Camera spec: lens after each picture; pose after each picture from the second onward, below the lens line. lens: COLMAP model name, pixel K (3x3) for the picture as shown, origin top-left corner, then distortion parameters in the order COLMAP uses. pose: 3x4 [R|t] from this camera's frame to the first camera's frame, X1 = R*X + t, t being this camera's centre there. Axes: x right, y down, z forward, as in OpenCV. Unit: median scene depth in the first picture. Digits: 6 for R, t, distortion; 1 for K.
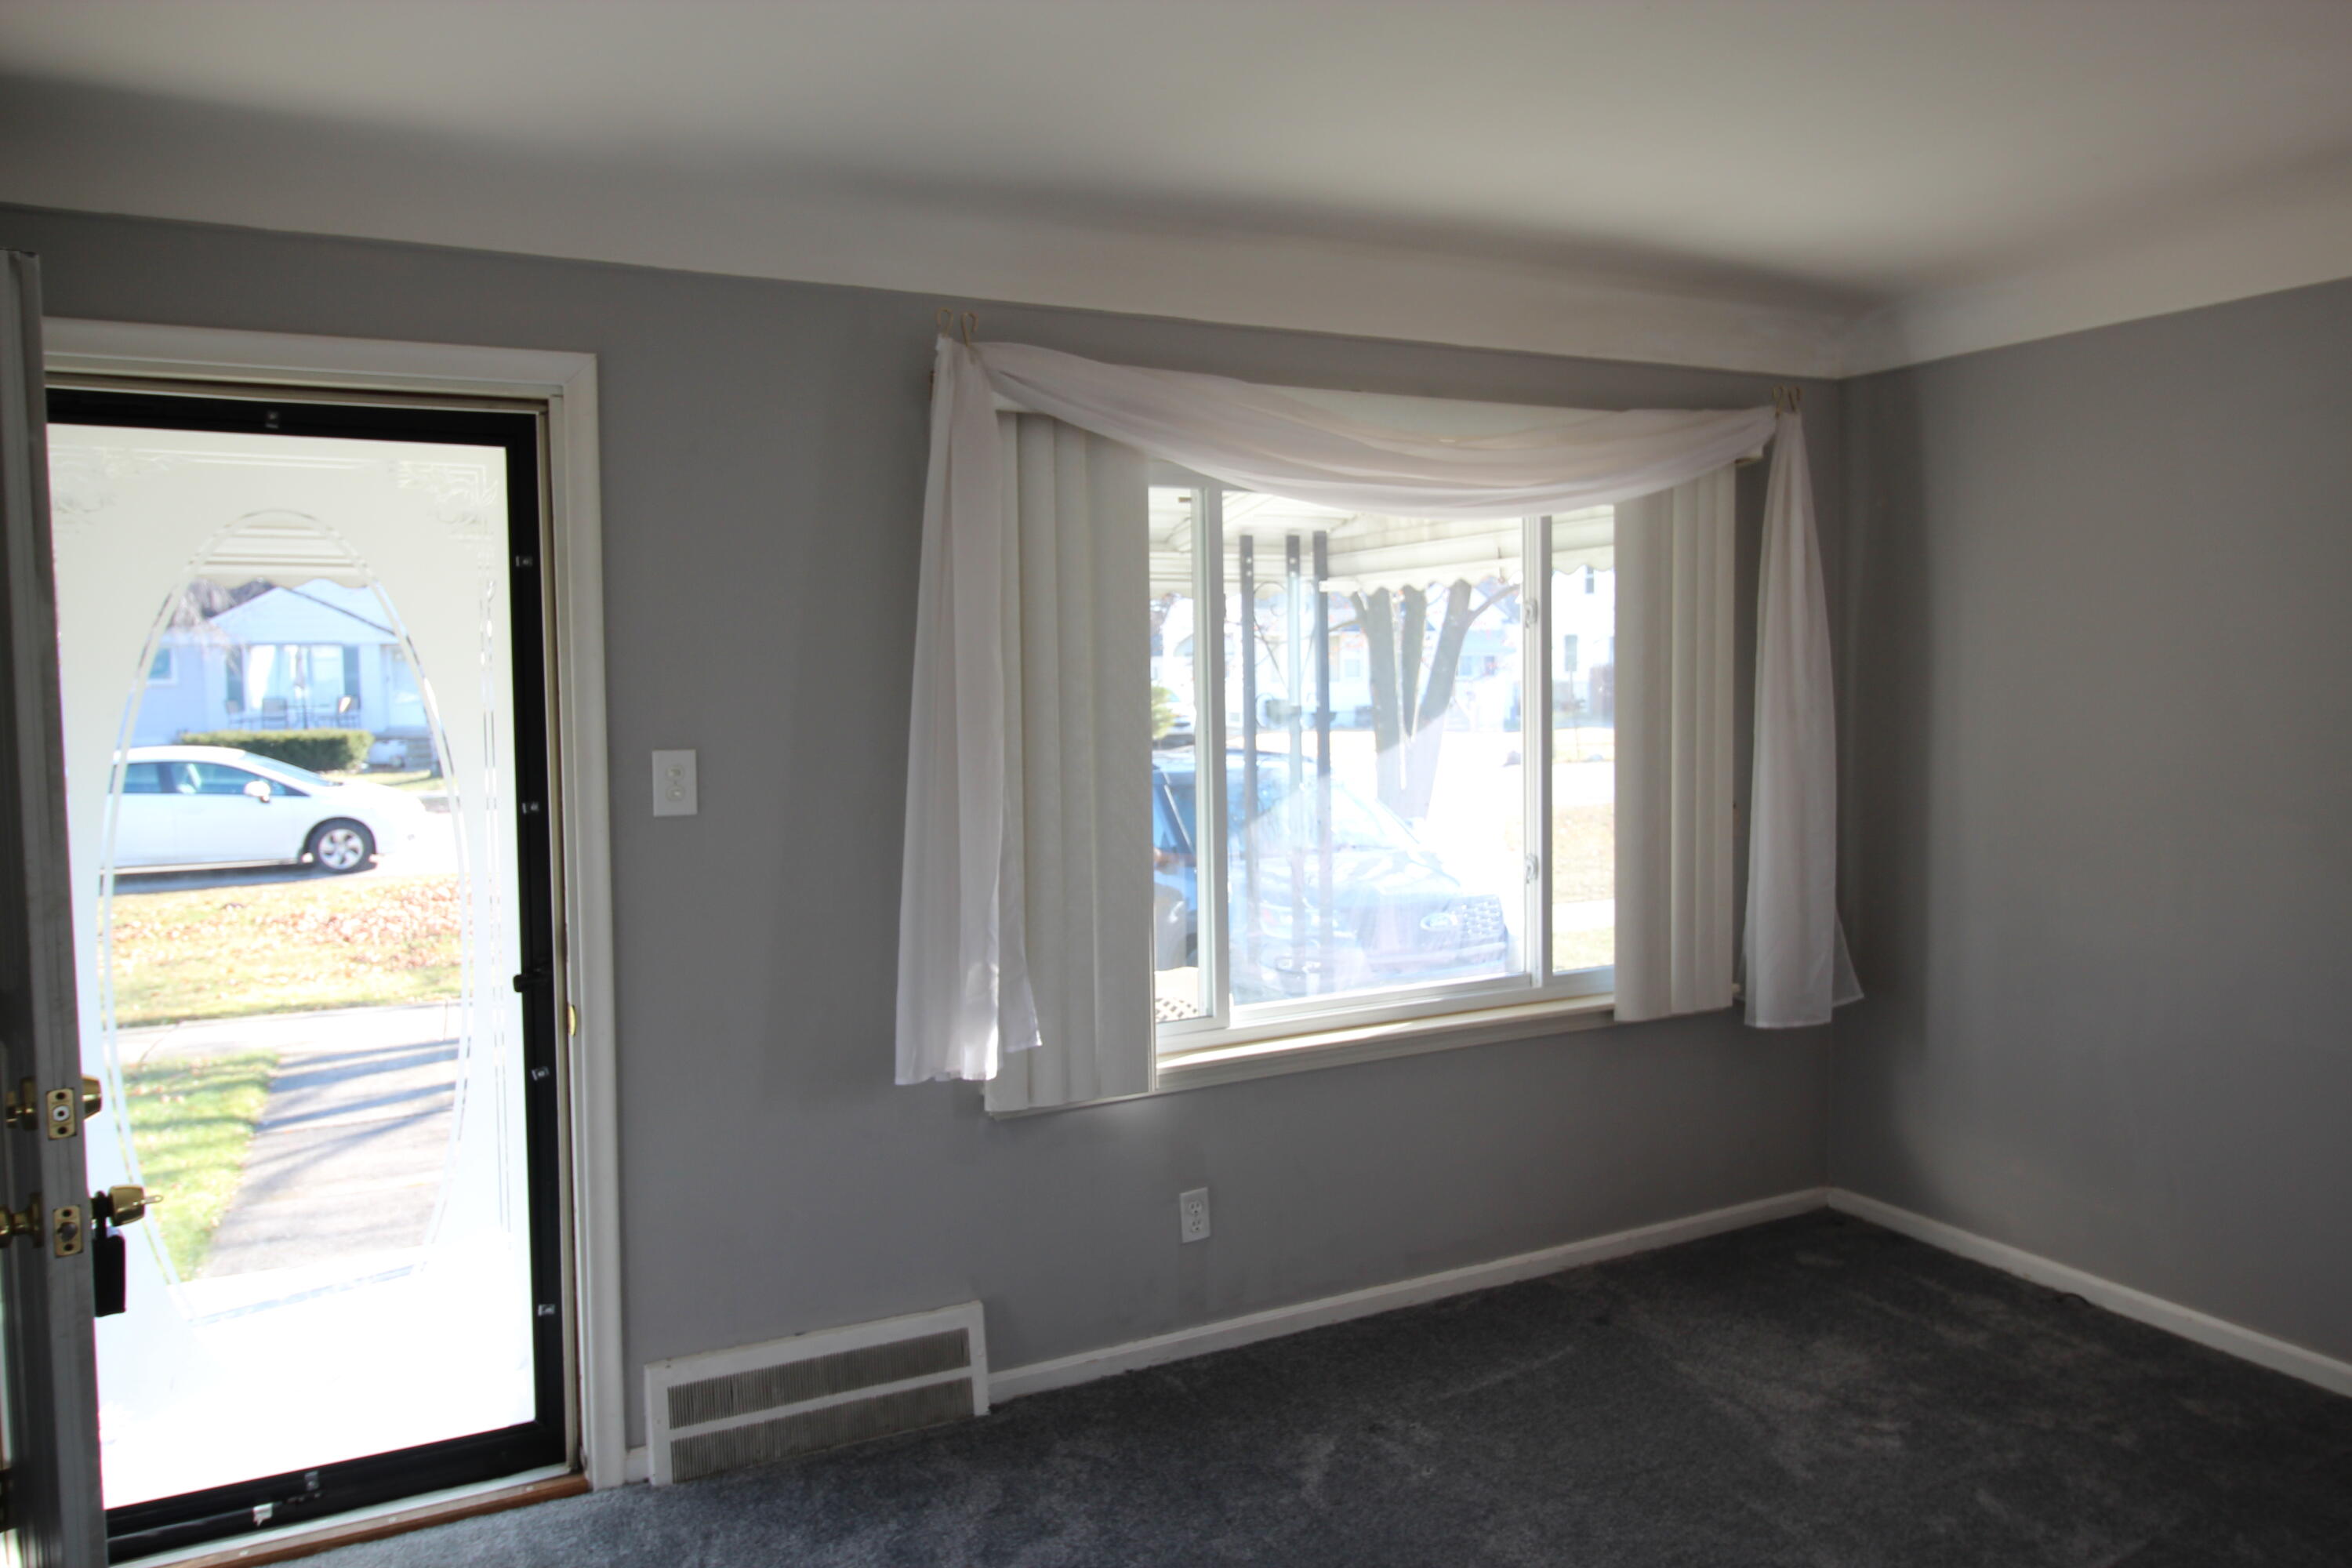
lens RADIAL K [[1665.2, 0, 1175.3], [0, 1665.2, 776.7], [0, 0, 1]] dist [0.003083, 0.004892]
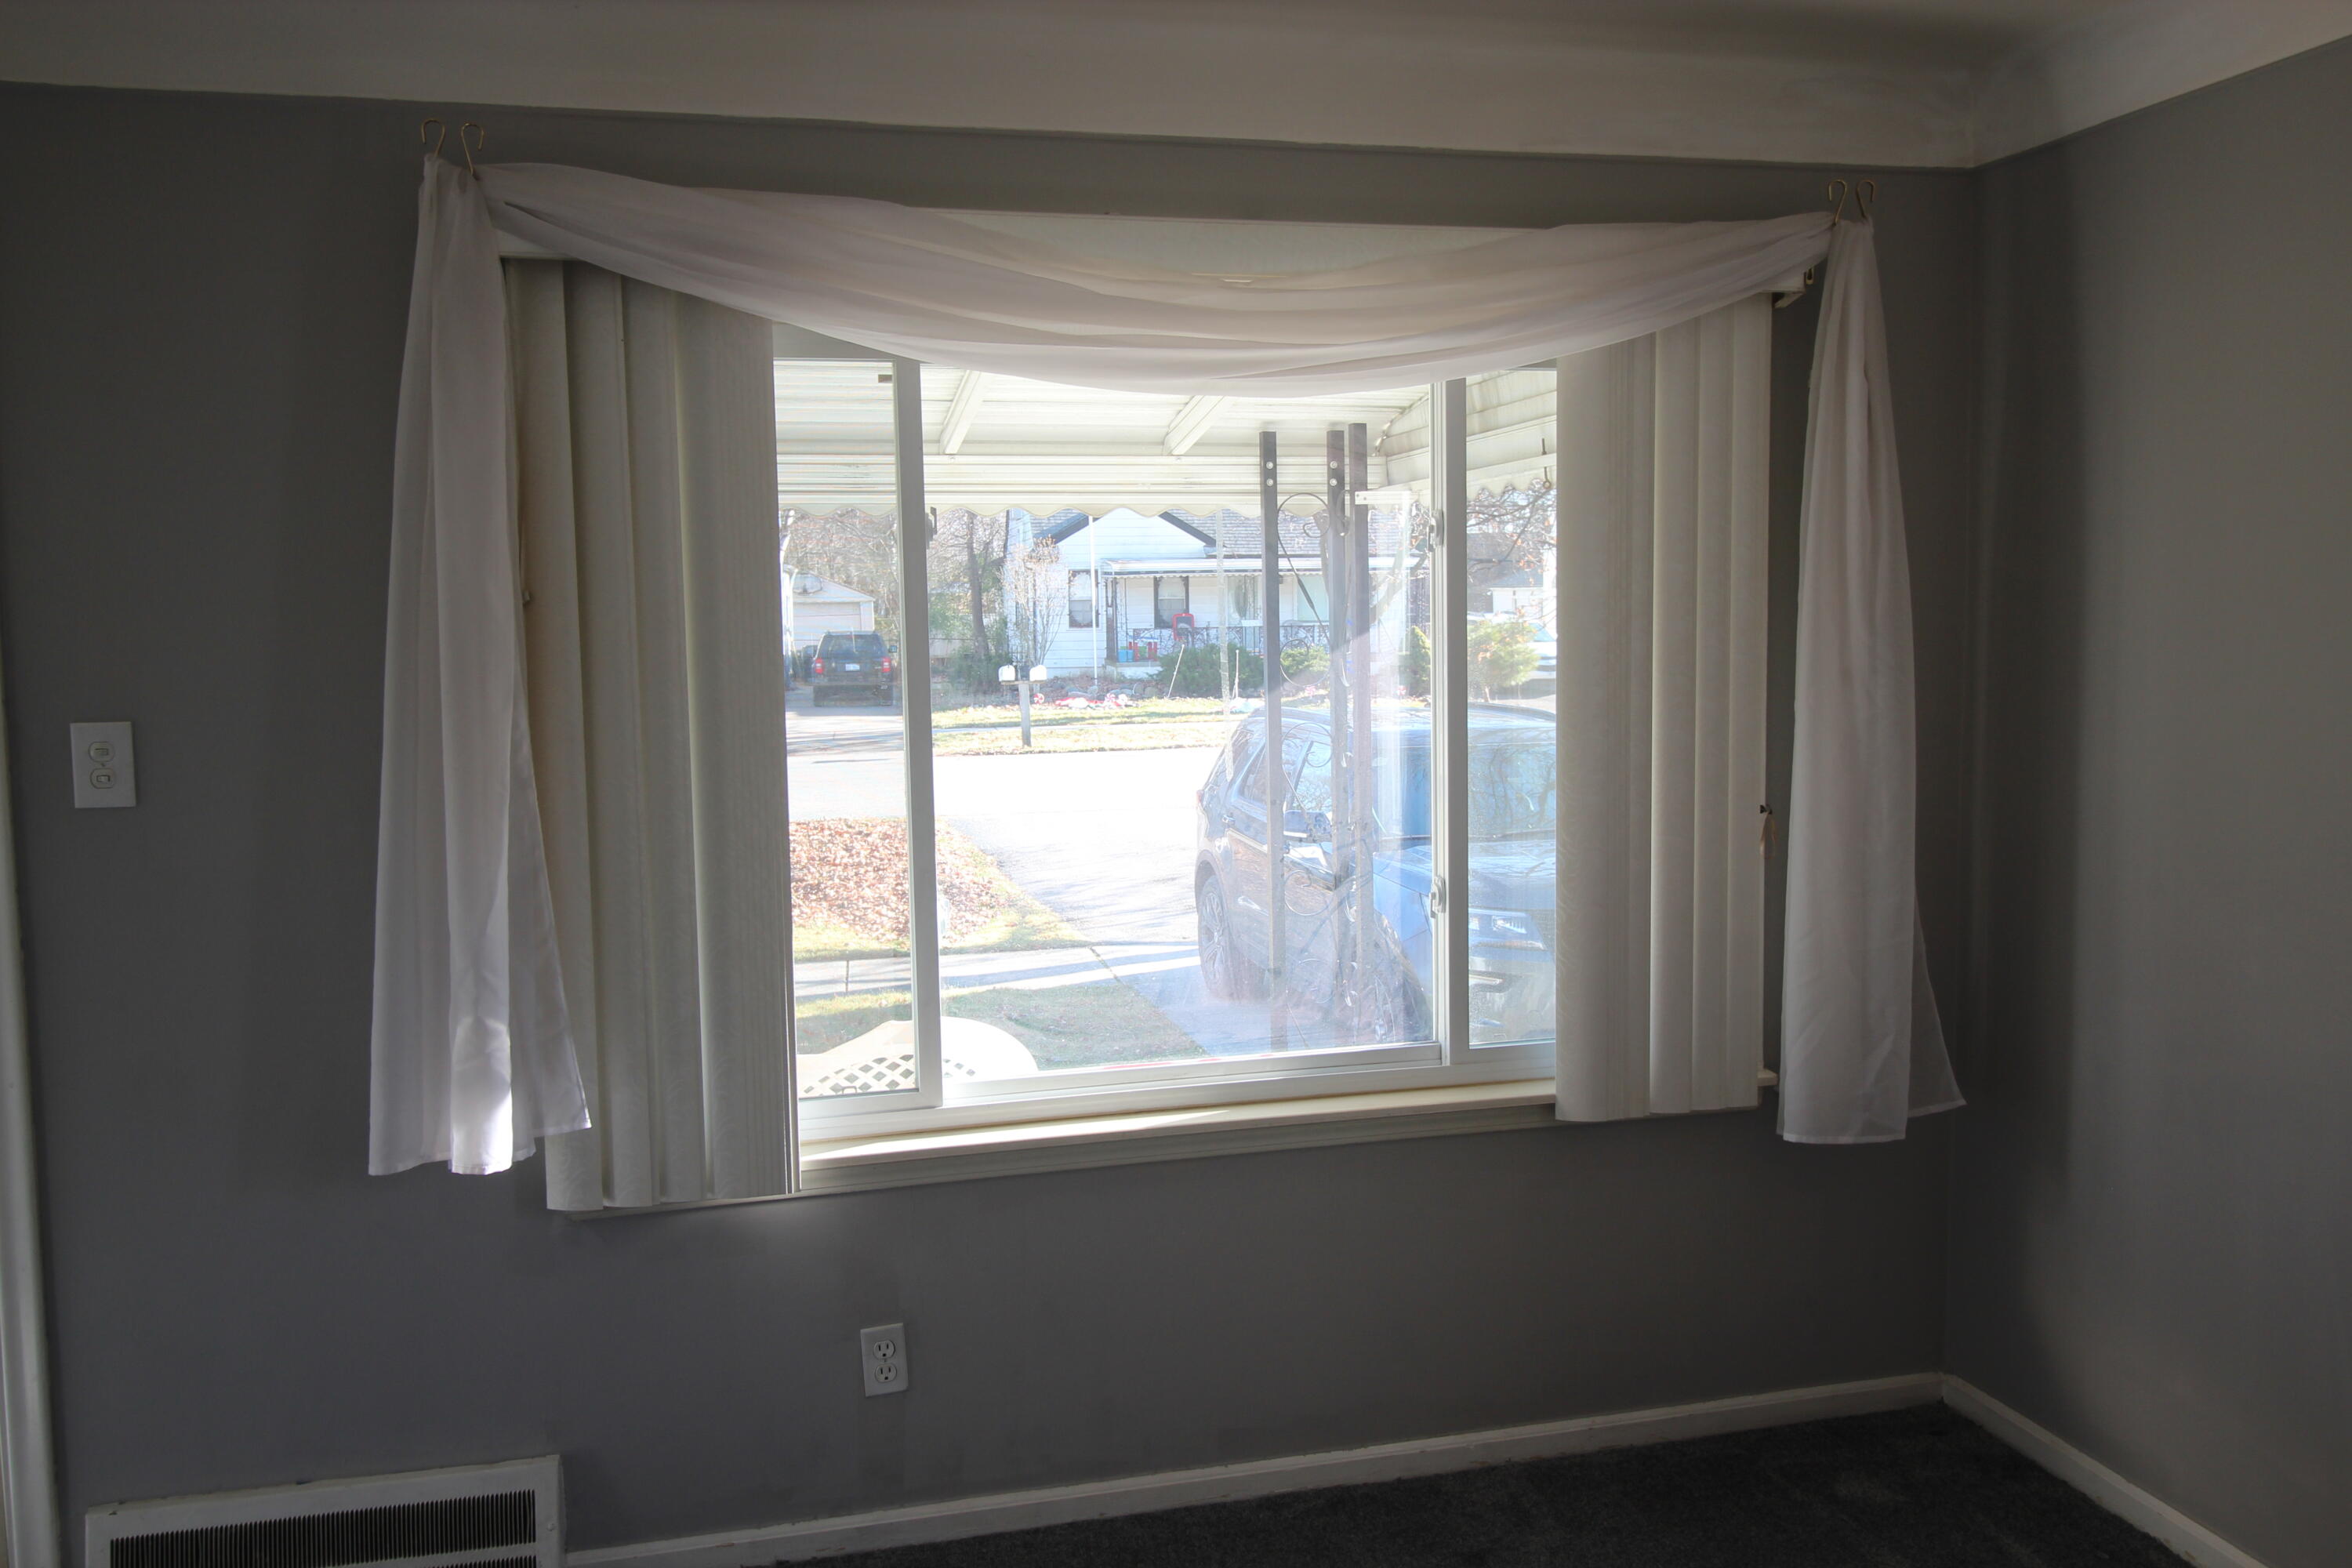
lens RADIAL K [[1877.6, 0, 1174.3], [0, 1877.6, 781.6], [0, 0, 1]] dist [0.014694, -0.016719]
pose [[0.971908, 0.019297, -0.234569, 0.303750], [-0.011940, 0.999393, 0.032741, -0.018297], [0.235058, -0.029021, 0.971548, 0.217333]]
